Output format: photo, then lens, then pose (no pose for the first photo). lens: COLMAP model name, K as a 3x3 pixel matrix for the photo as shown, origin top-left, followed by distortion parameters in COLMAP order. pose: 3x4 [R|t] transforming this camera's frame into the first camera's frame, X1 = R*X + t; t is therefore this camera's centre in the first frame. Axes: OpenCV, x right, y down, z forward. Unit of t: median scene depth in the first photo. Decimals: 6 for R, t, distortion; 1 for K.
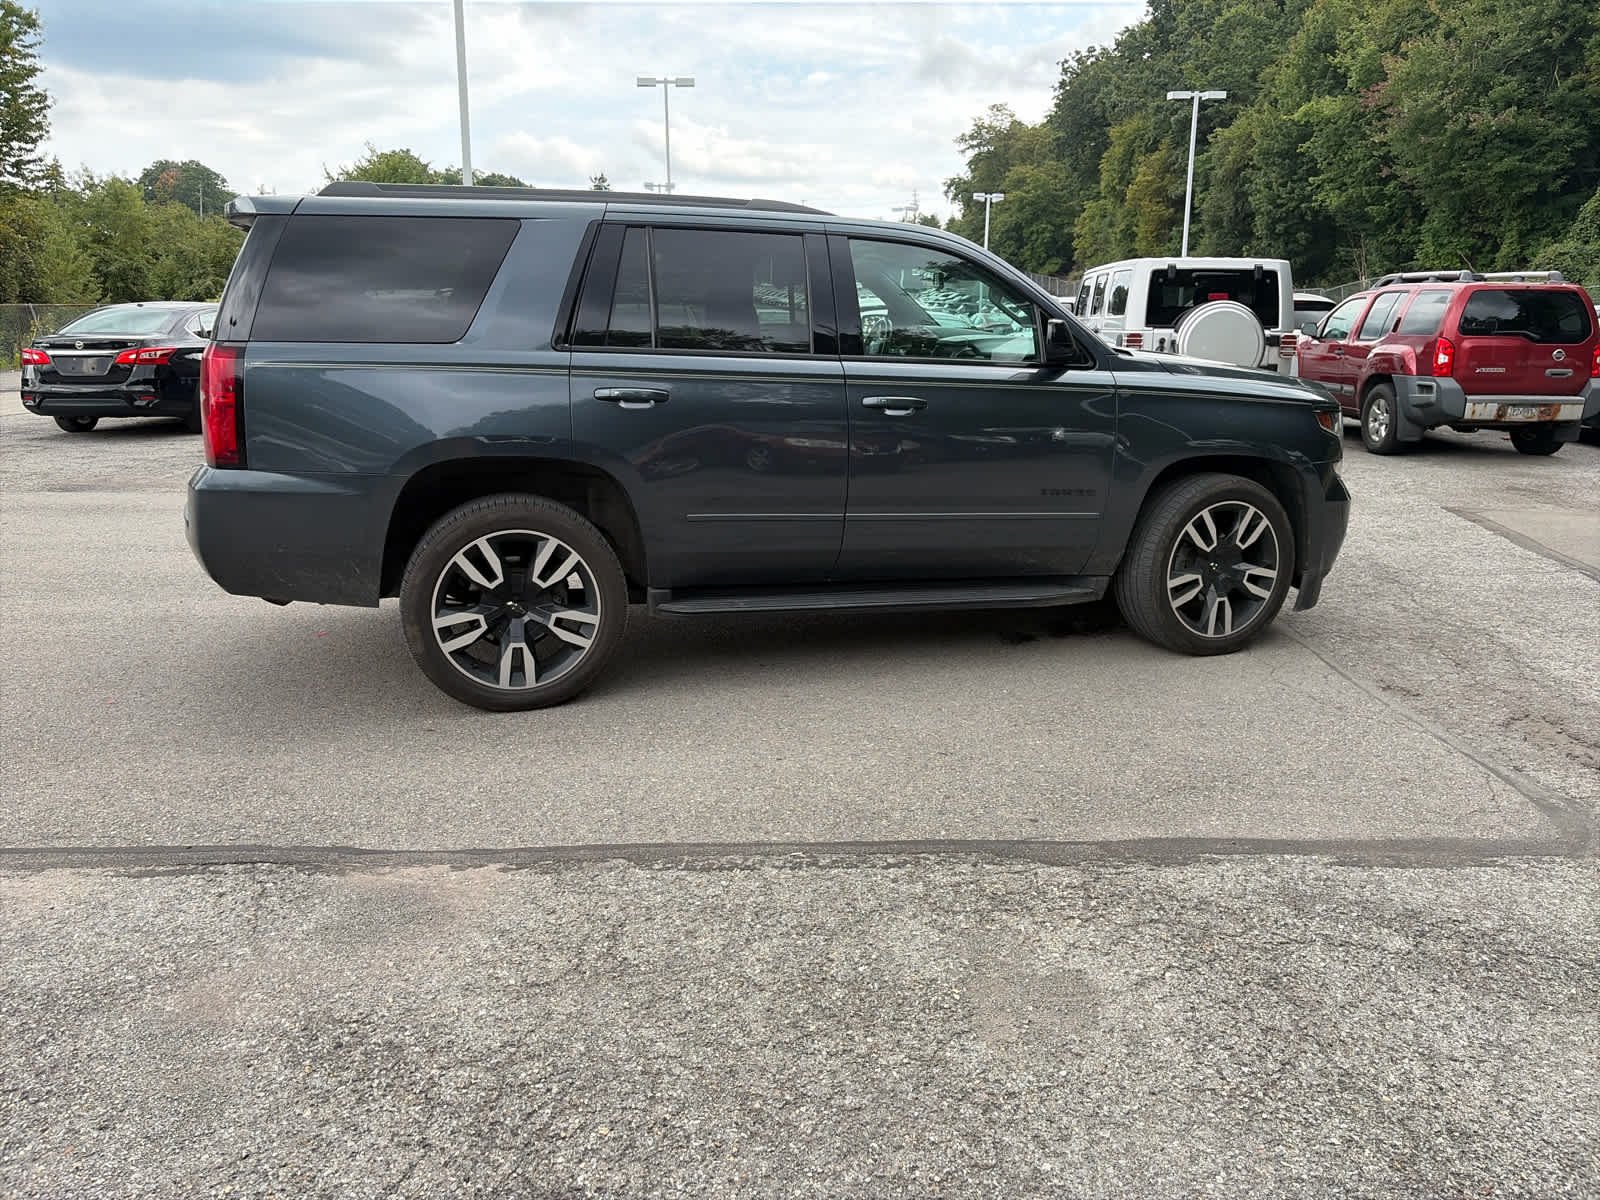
lens RADIAL K [[1218.7, 0, 788.5], [0, 1218.7, 601.5], [0, 0, 1]] dist [0.046353, -0.045395]
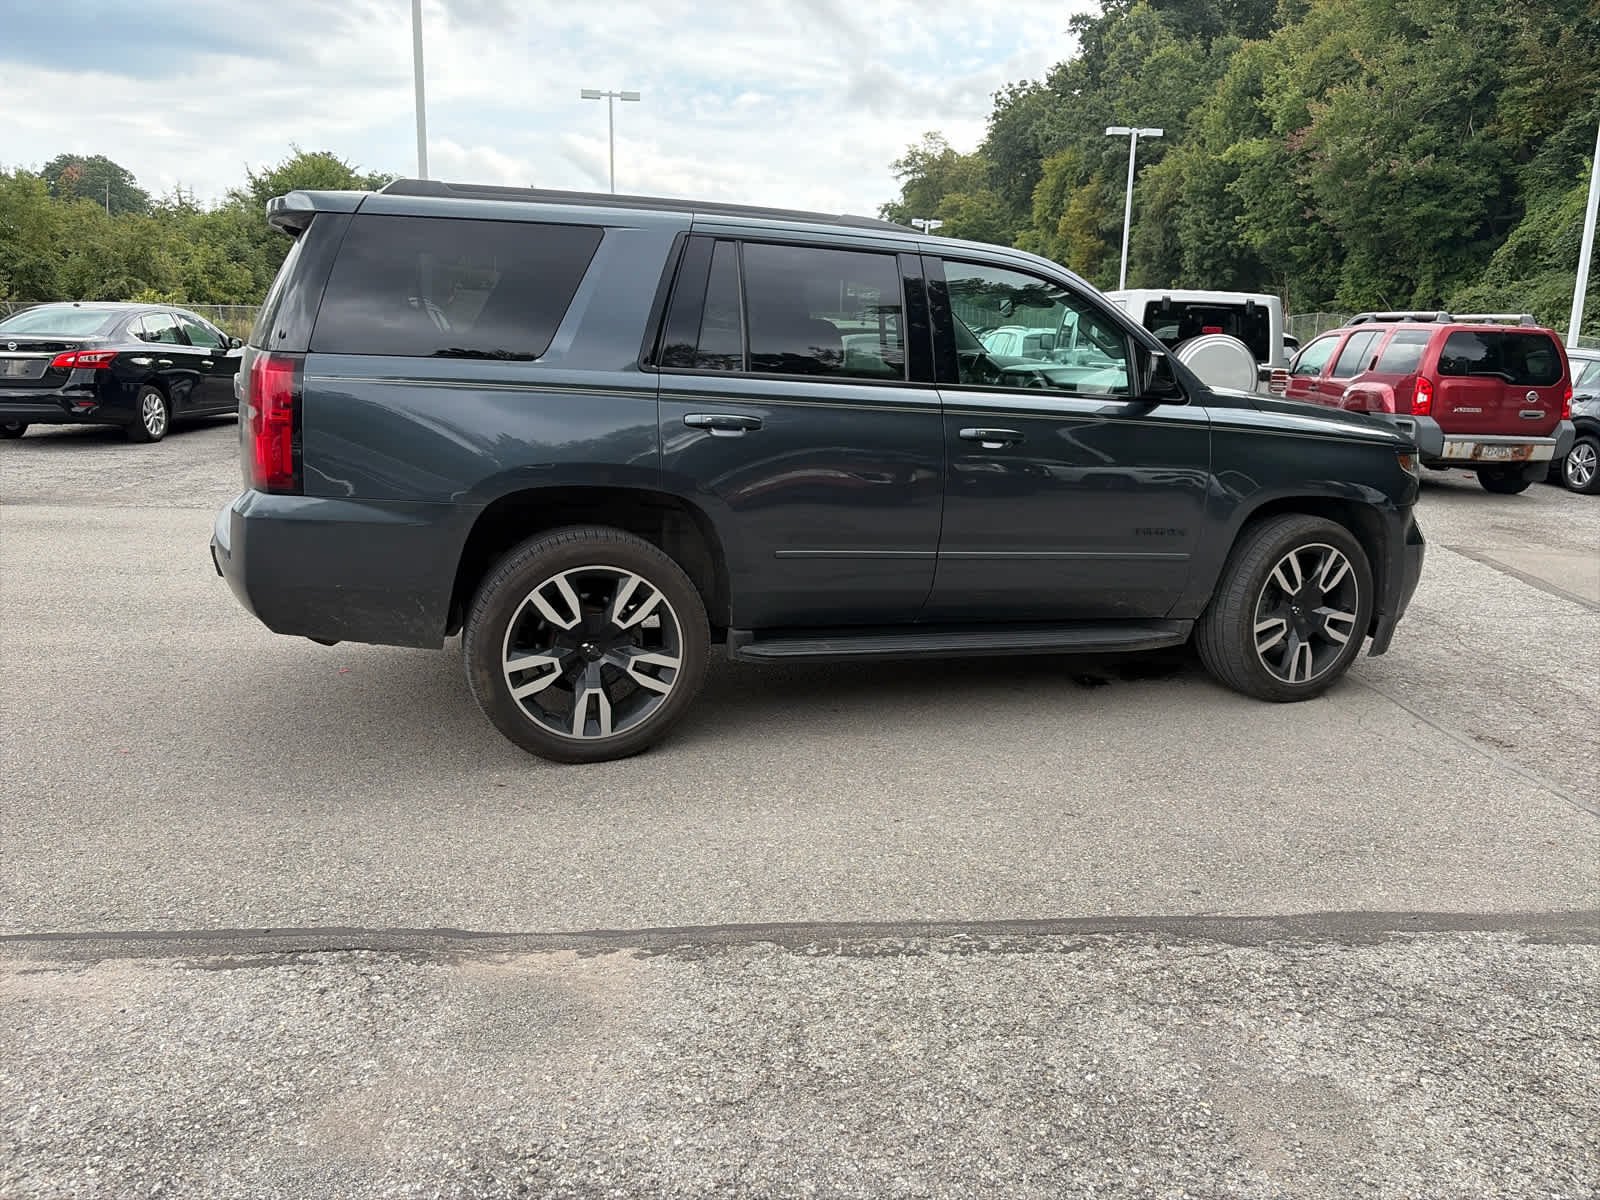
lens RADIAL K [[1218.7, 0, 805.3], [0, 1218.7, 609.2], [0, 0, 1]] dist [0.046353, -0.045395]
pose [[0.997017, 0.011651, 0.076301, -0.112390], [-0.010924, 0.999891, -0.009940, -0.015377], [-0.076409, 0.009077, 0.997035, 0.062840]]
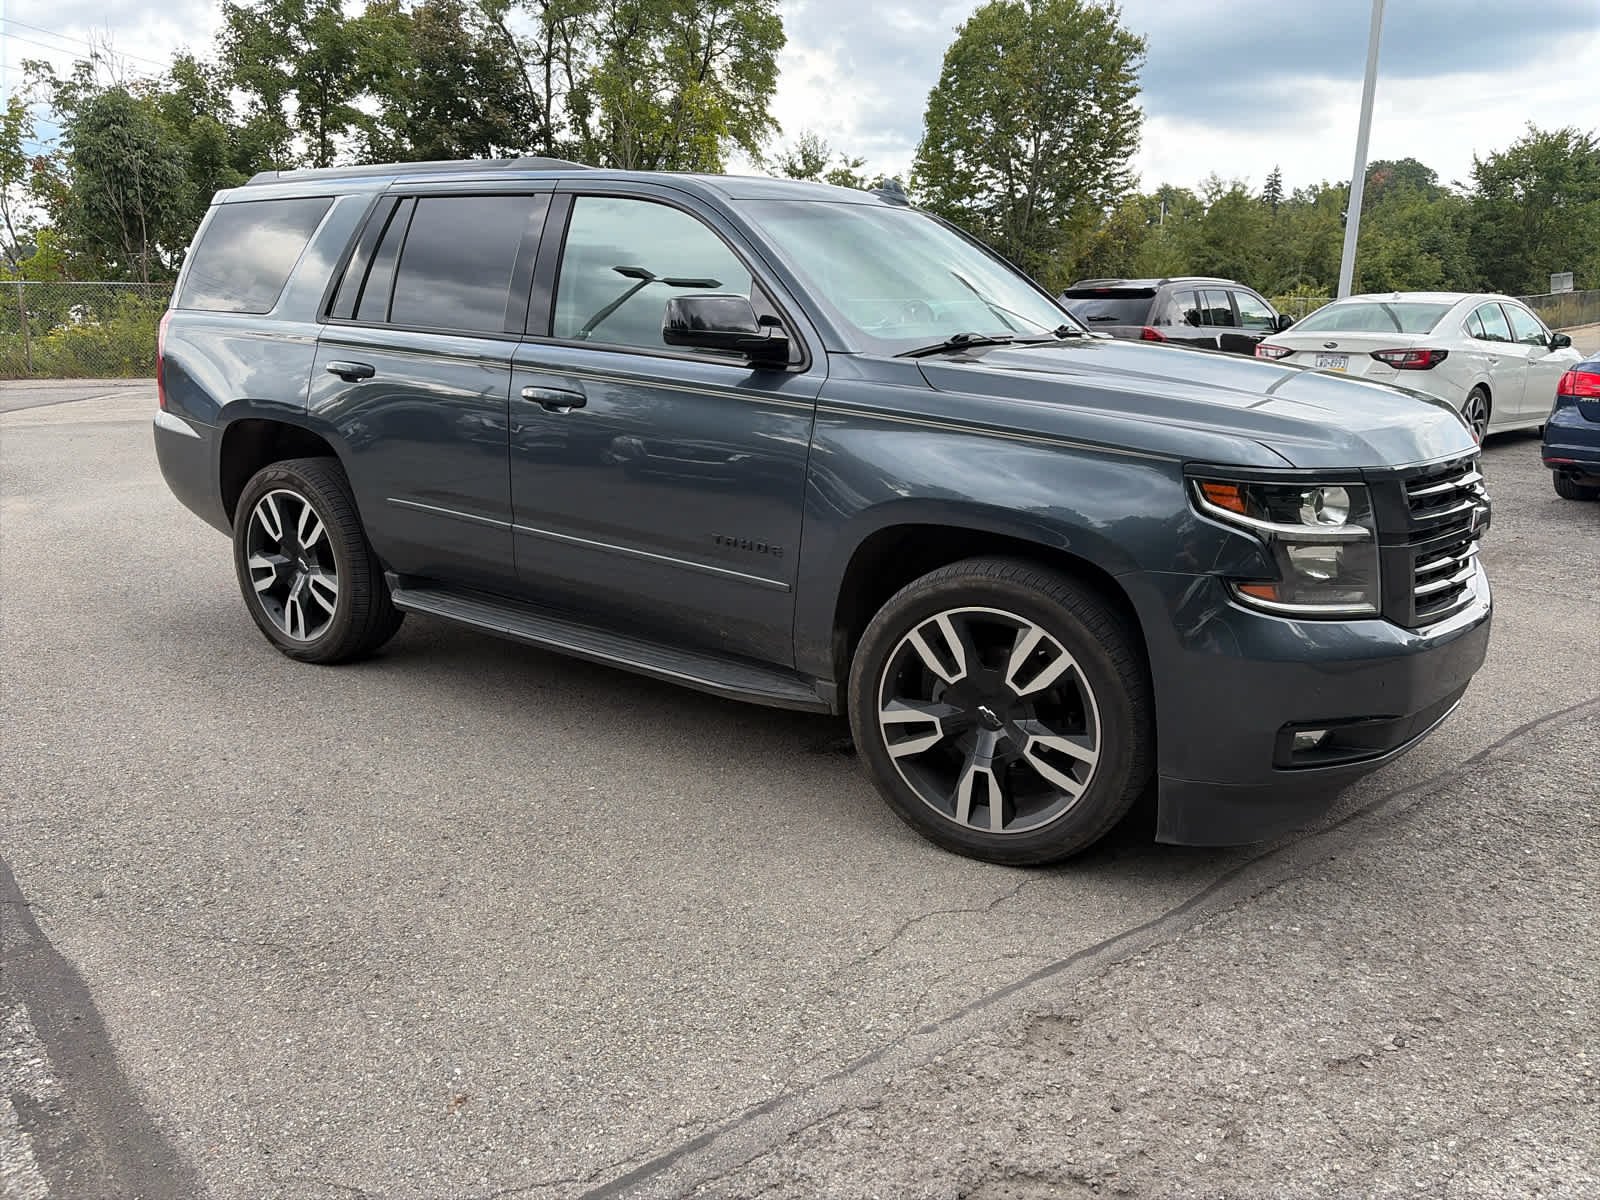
lens RADIAL K [[1218.7, 0, 800.6], [0, 1218.7, 591.2], [0, 0, 1]] dist [0.046353, -0.045395]
pose [[0.629453, 0.182482, -0.755307, 0.726980], [-0.187803, 0.978943, 0.080003, -0.117154], [0.754002, 0.091490, 0.650470, 0.534462]]
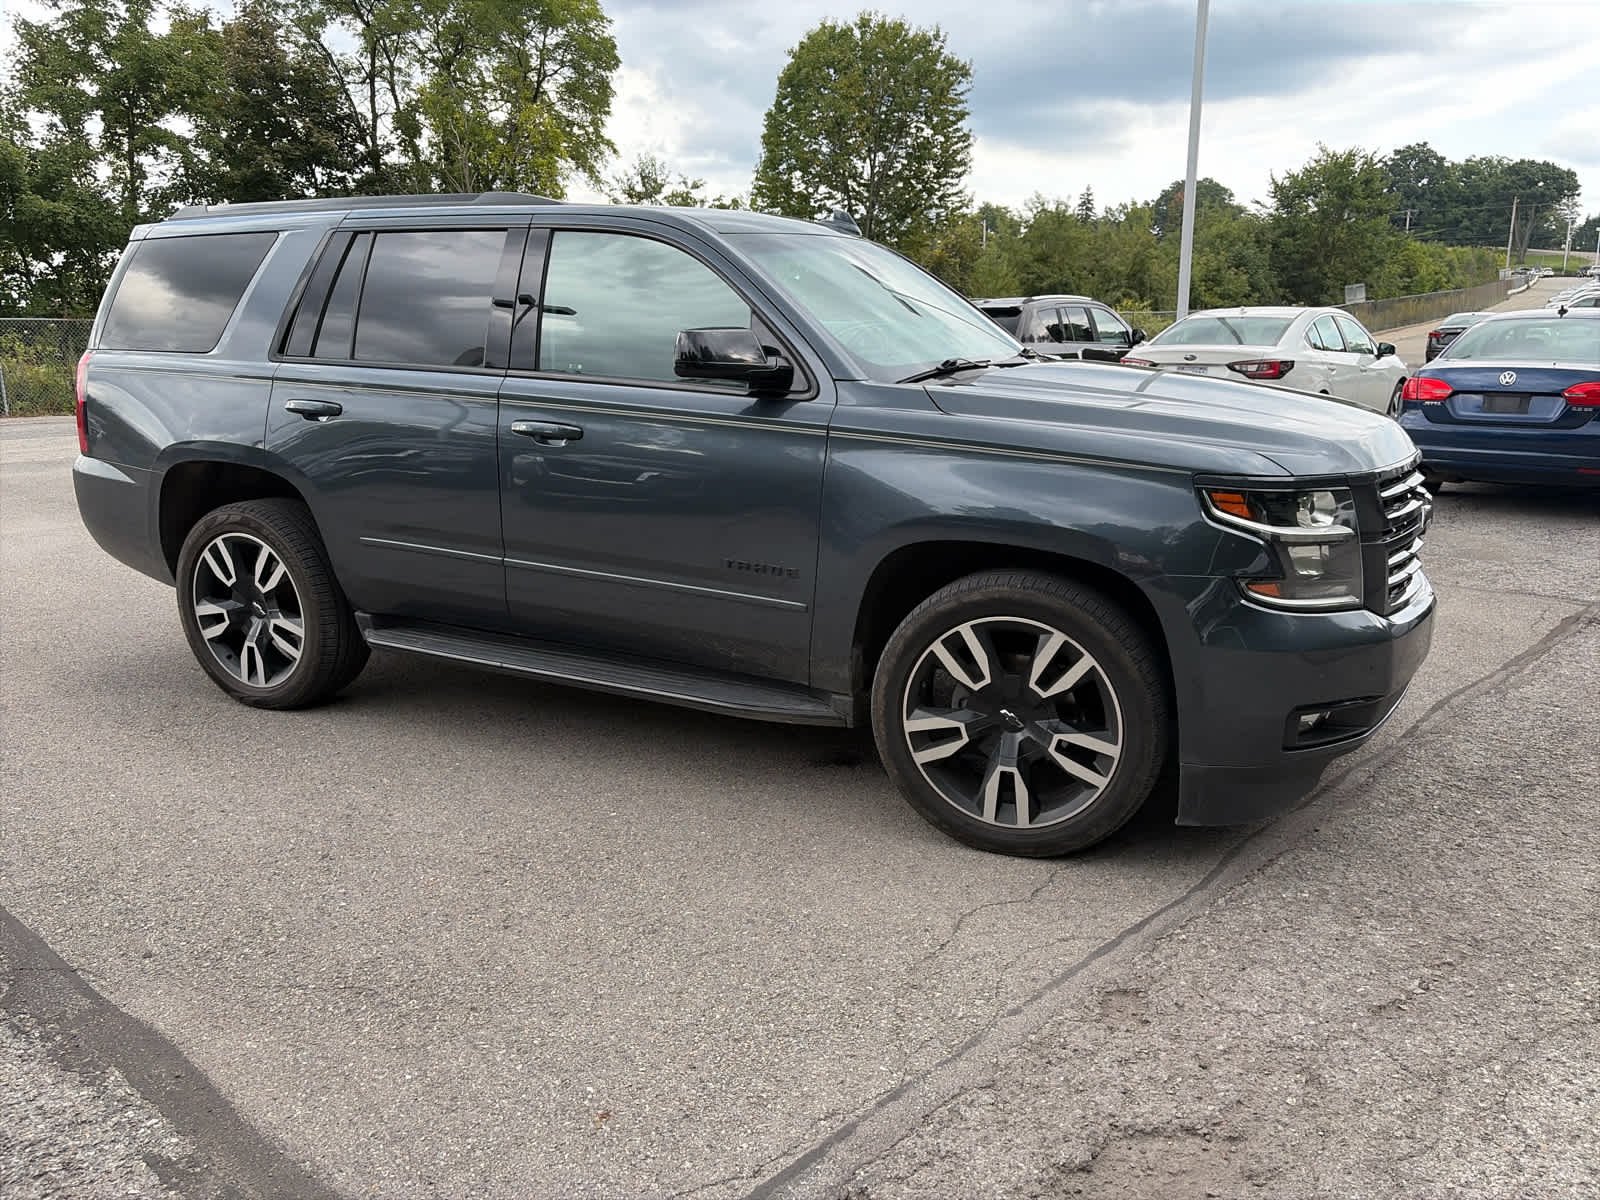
lens RADIAL K [[1218.7, 0, 793.7], [0, 1218.7, 613.9], [0, 0, 1]] dist [0.046353, -0.045395]
pose [[0.725856, 0.150942, -0.671081, 0.680753], [-0.148865, 0.986976, 0.060978, -0.102629], [0.671544, 0.055639, 0.738872, 0.451368]]
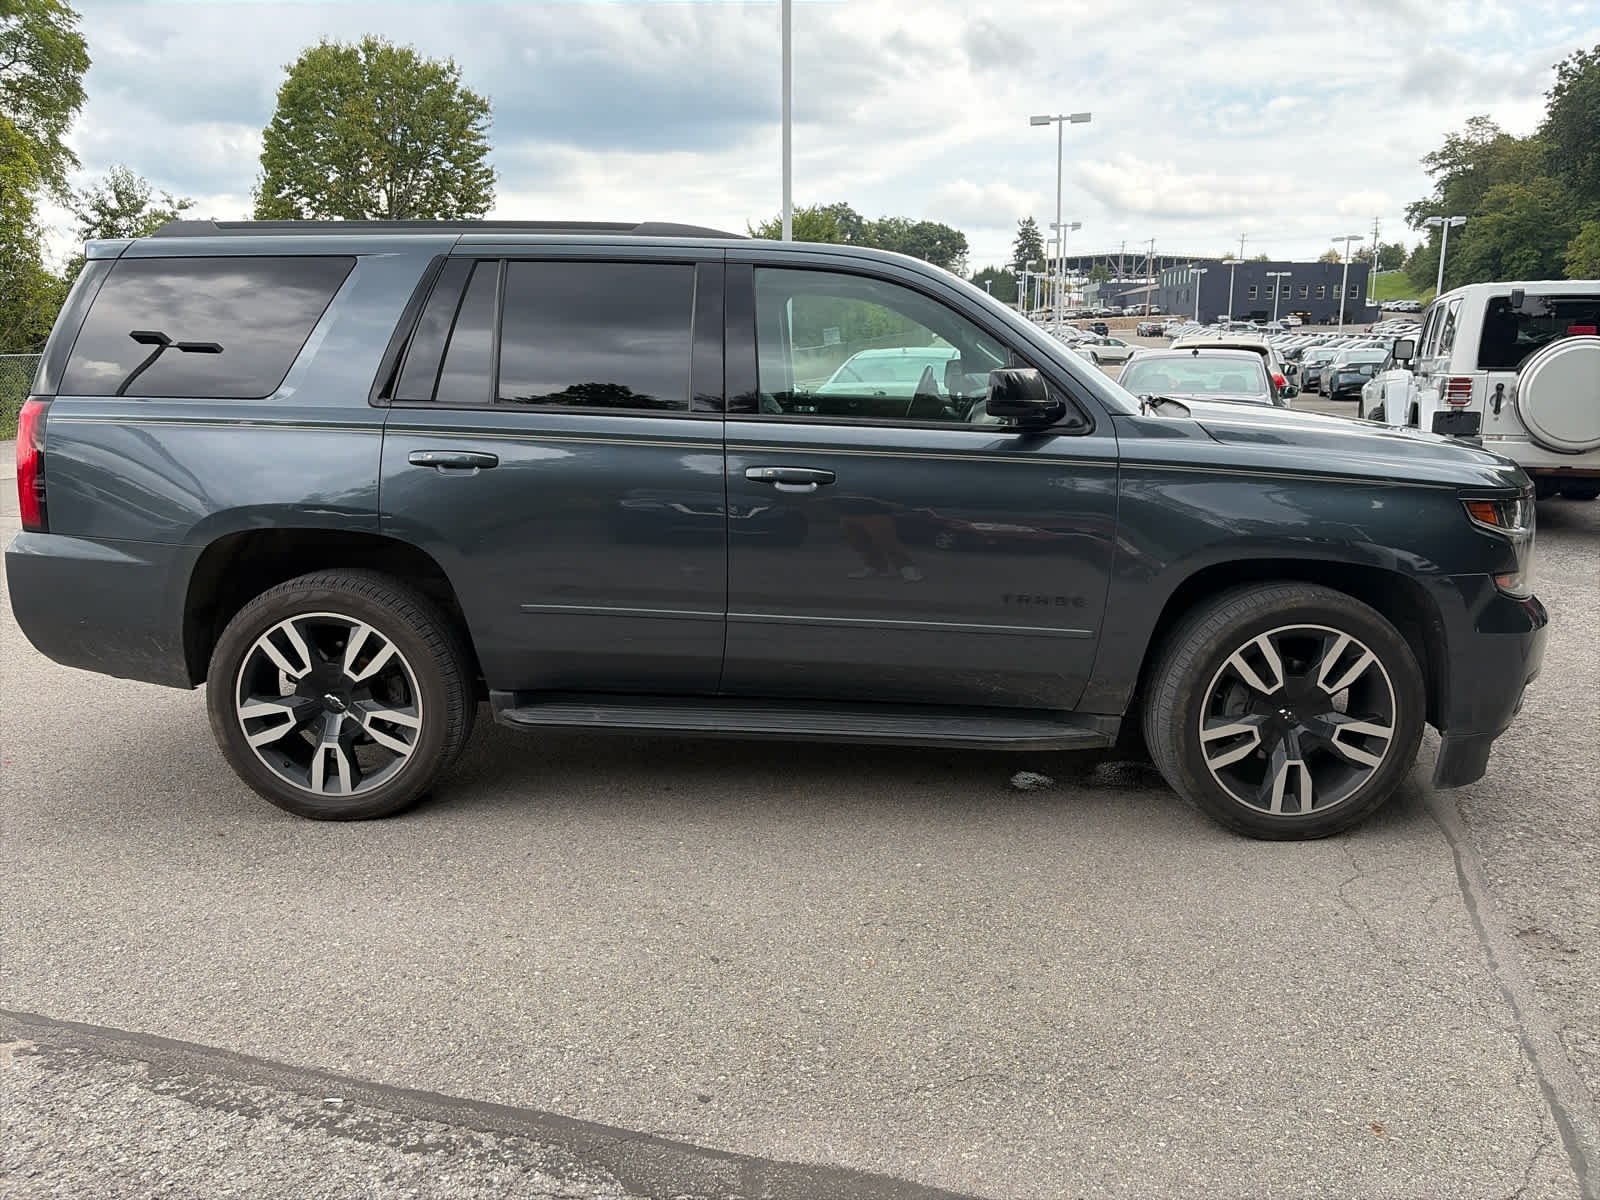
lens RADIAL K [[1218.7, 0, 789.1], [0, 1218.7, 607.9], [0, 0, 1]] dist [0.046353, -0.045395]
pose [[0.942264, 0.059788, -0.329491, 0.305322], [-0.069161, 0.997464, -0.016790, -0.057925], [0.327651, 0.038608, 0.944010, 0.238875]]
